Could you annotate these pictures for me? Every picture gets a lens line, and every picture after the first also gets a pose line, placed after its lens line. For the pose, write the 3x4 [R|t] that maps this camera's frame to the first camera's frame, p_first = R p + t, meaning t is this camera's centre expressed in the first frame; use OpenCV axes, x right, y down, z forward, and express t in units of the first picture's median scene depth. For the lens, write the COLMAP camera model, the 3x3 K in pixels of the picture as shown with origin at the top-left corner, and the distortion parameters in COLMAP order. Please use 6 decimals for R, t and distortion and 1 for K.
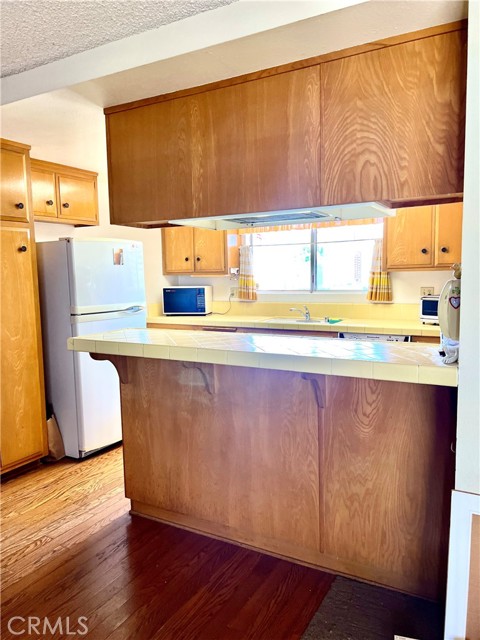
lens RADIAL K [[480.0, 0, 240.6], [0, 480.0, 323.0], [0, 0, 1]] dist [0.058110, -0.007117]
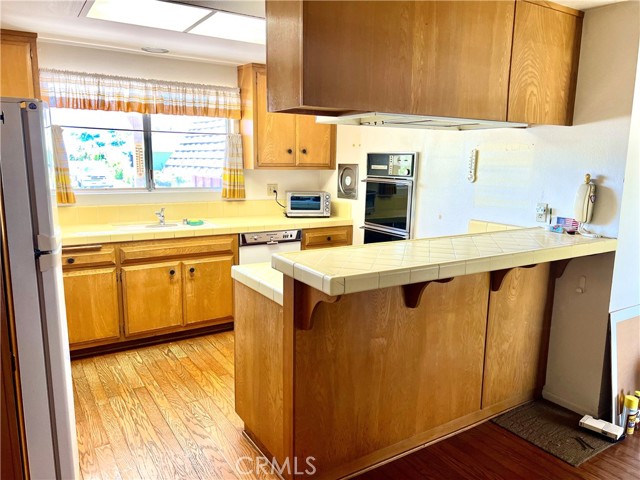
lens RADIAL K [[480.0, 0, 321.0], [0, 480.0, 240.3], [0, 0, 1]] dist [0.058110, -0.007117]
pose [[0.465561, -0.119921, 0.876853, -0.967273], [0.067982, 0.992696, 0.099670, -0.089092], [-0.882401, 0.013208, 0.470313, 0.729187]]
